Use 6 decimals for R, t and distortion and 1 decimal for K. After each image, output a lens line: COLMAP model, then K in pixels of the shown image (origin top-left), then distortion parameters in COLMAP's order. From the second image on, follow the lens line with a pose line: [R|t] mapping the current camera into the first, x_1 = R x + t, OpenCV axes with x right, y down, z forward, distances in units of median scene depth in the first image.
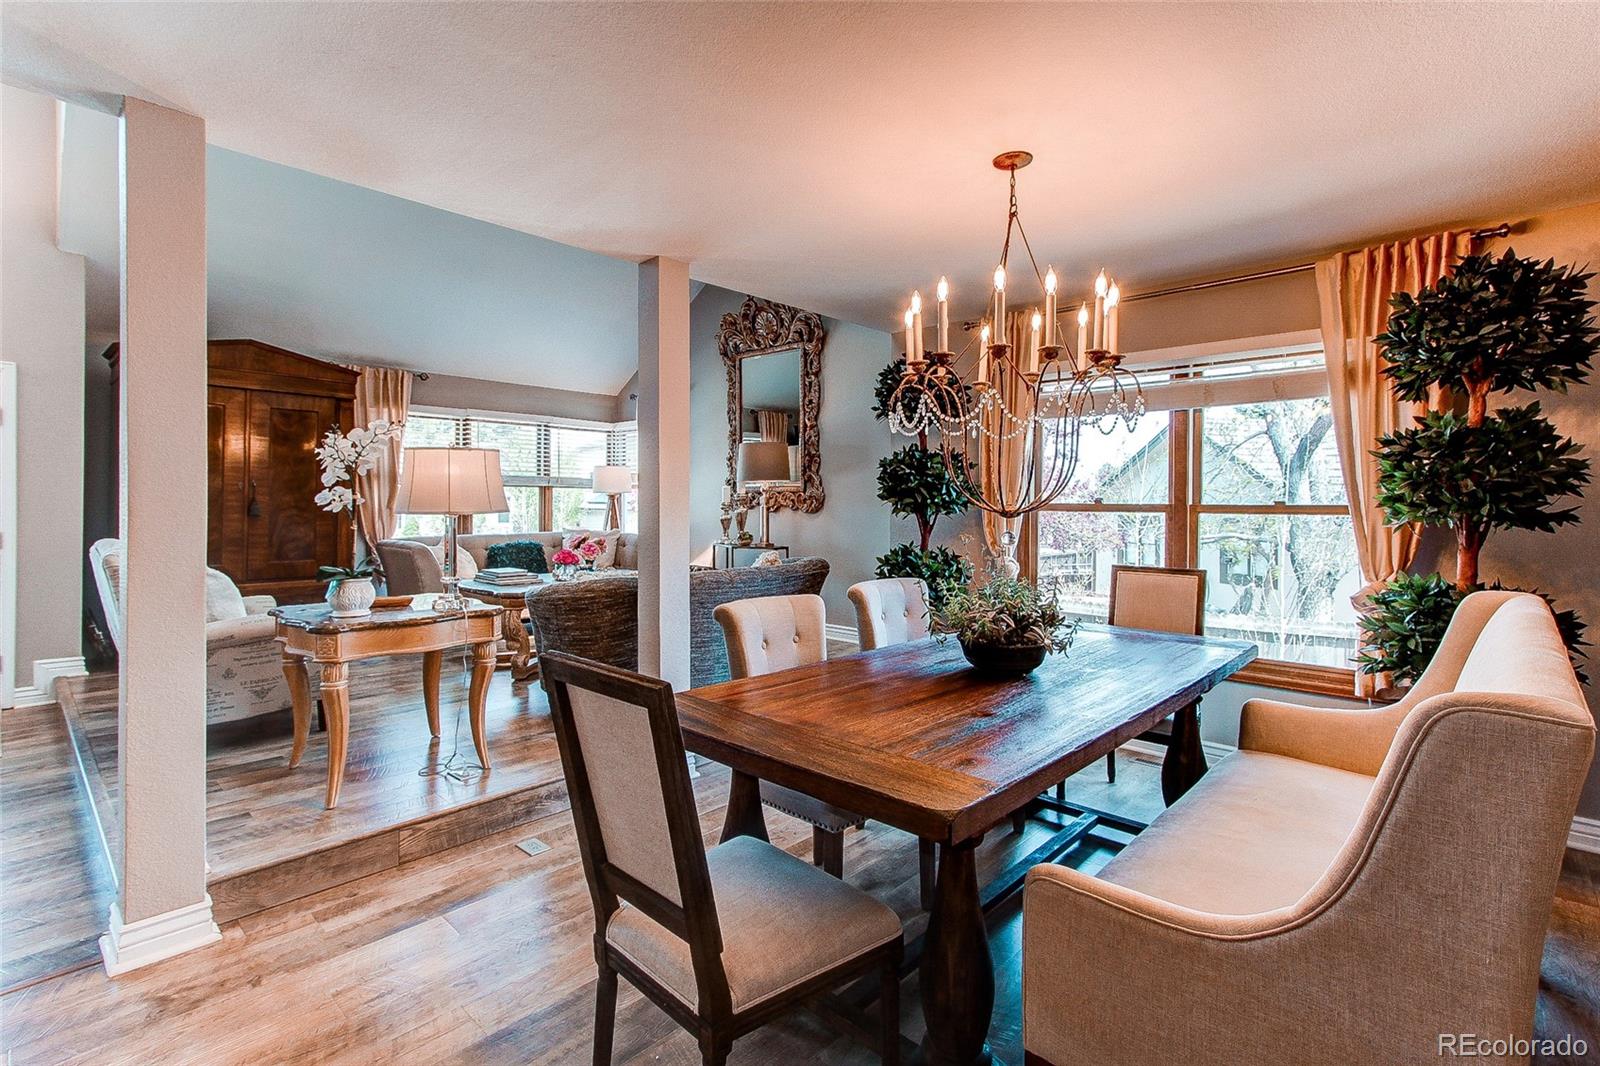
lens RADIAL K [[747.0, 0, 793.9], [0, 747.0, 536.5], [0, 0, 1]] dist [-0.002124, -0.000237]
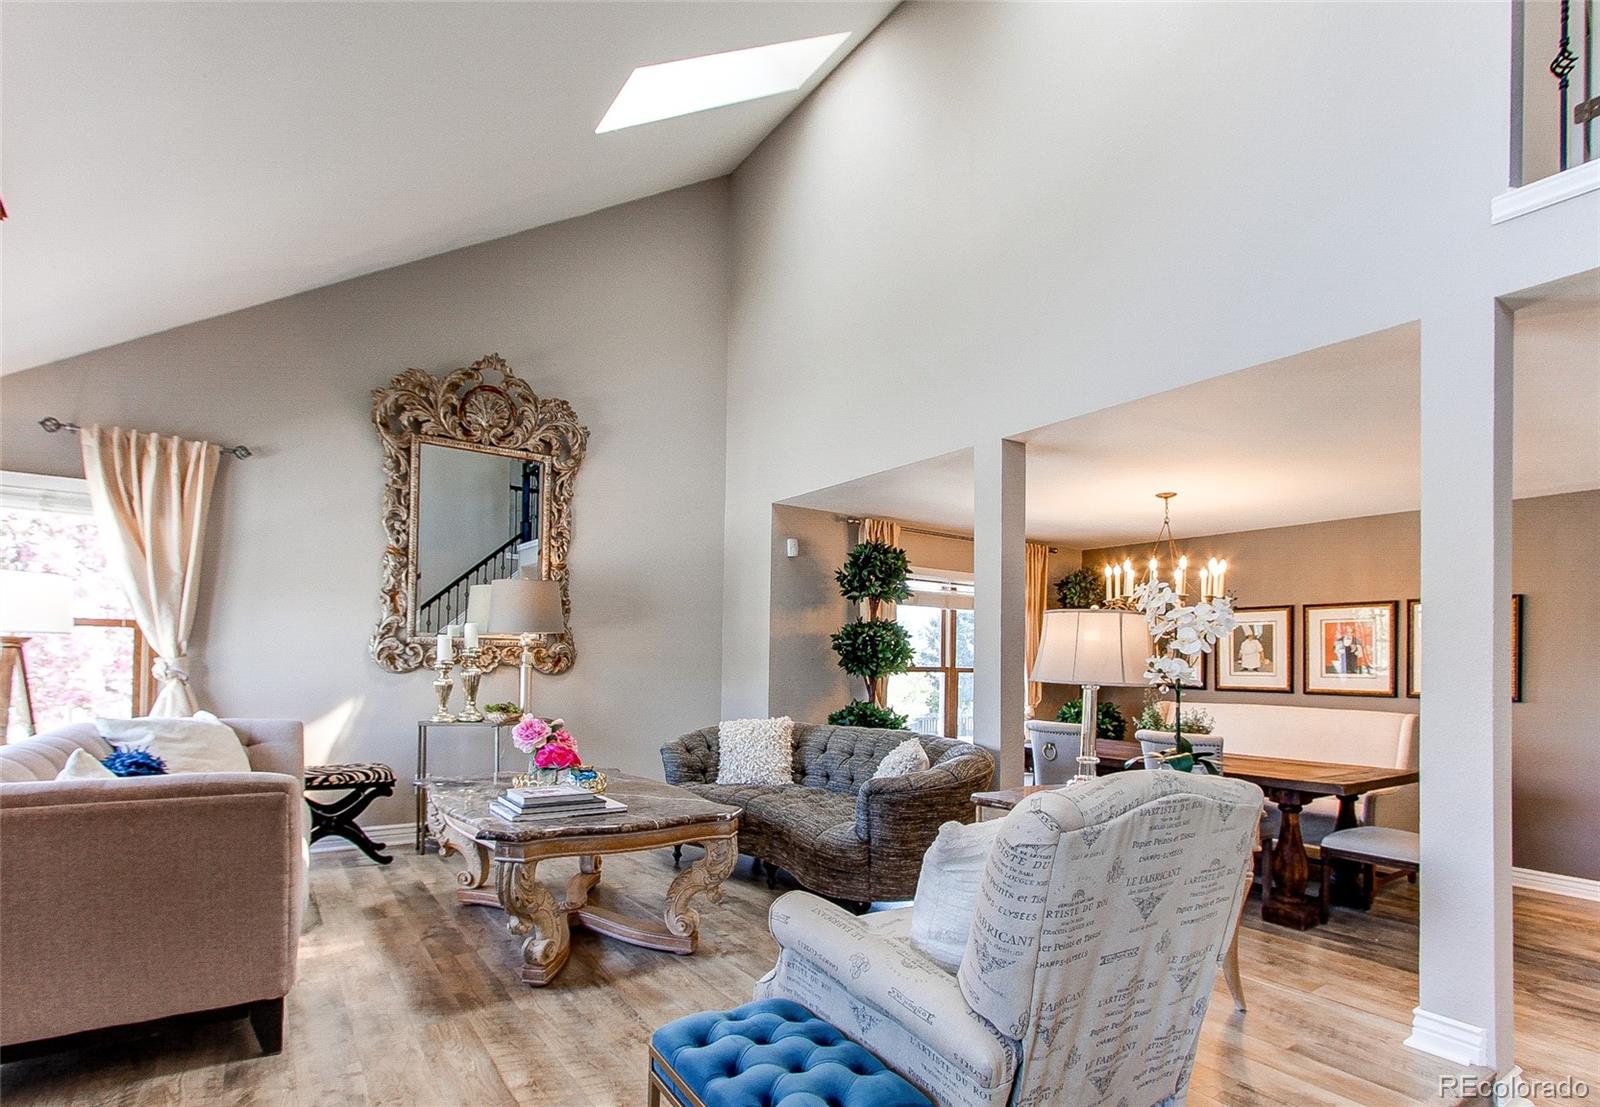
lens RADIAL K [[799.8, 0, 798.6], [0, 799.8, 661.7], [0, 0, 1]] dist [0.016510, 0.000756]
pose [[0.215052, 0.003611, 0.976596, -1.226586], [0.031140, 0.999459, -0.010553, -0.046644], [-0.976106, 0.032681, 0.214823, 0.935840]]
